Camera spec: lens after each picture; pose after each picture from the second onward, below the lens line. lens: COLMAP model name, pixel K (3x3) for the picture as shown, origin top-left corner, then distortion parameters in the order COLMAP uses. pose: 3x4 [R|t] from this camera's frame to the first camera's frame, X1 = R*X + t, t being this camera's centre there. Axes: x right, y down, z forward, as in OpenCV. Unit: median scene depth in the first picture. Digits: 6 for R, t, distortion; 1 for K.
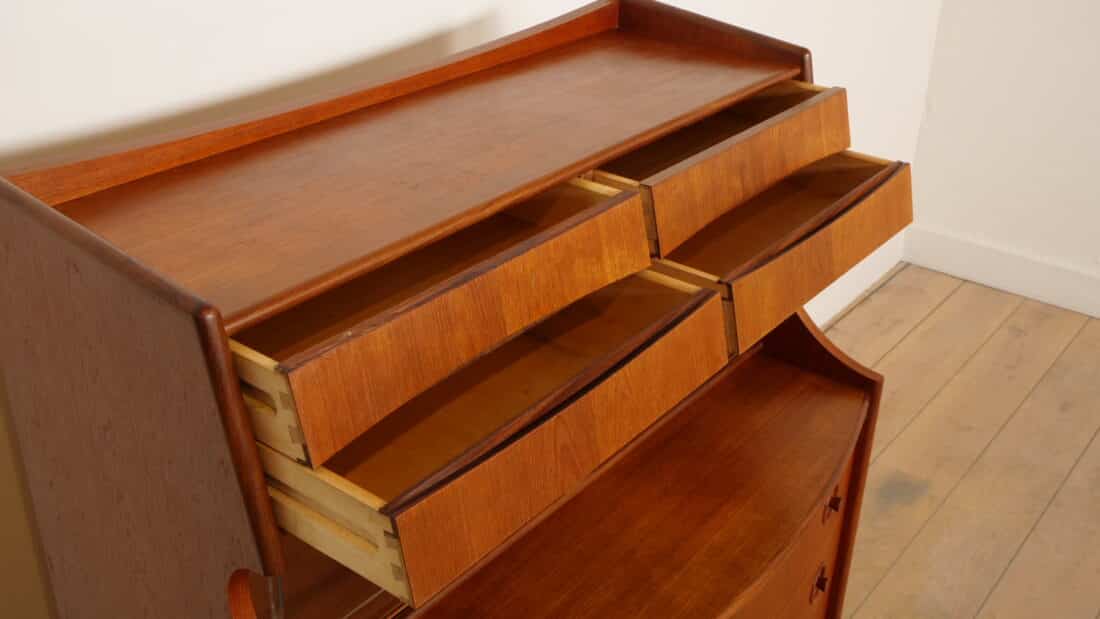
lens RADIAL K [[1125.7, 0, 550.0], [0, 1125.7, 309.5], [0, 0, 1]] dist [-0.012678, 0.003849]
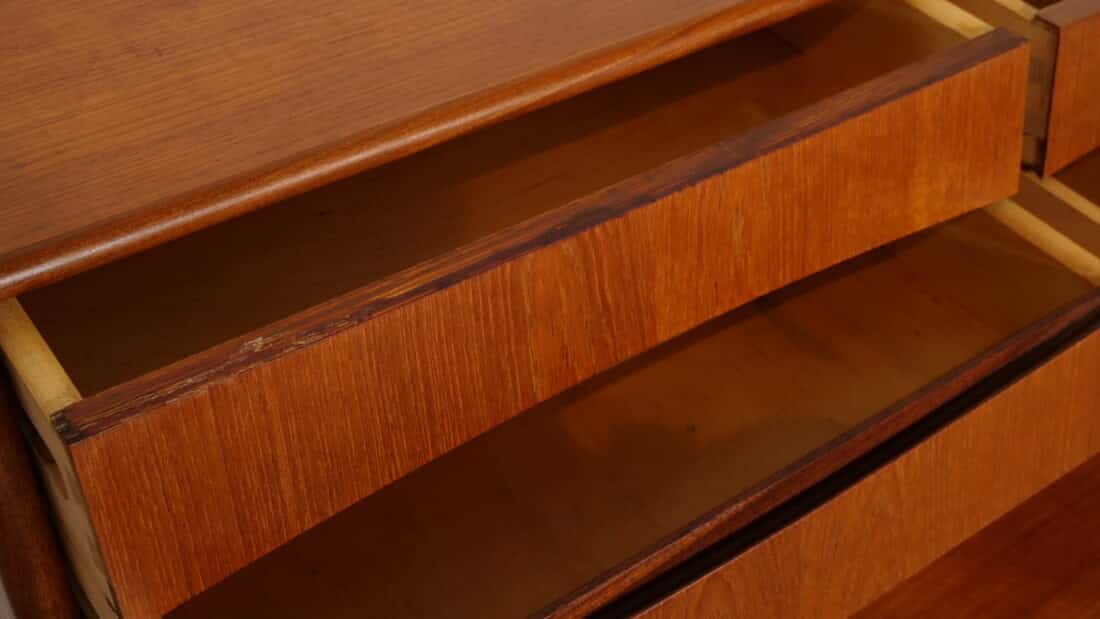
lens RADIAL K [[1427.1, 0, 550.0], [0, 1427.1, 309.5], [0, 0, 1]] dist [0.024259, 0.015876]
pose [[0.960447, 0.211736, -0.180860, 0.022744], [-0.164593, 0.955549, 0.244613, -0.121300], [0.224614, -0.205170, 0.952604, 0.420497]]
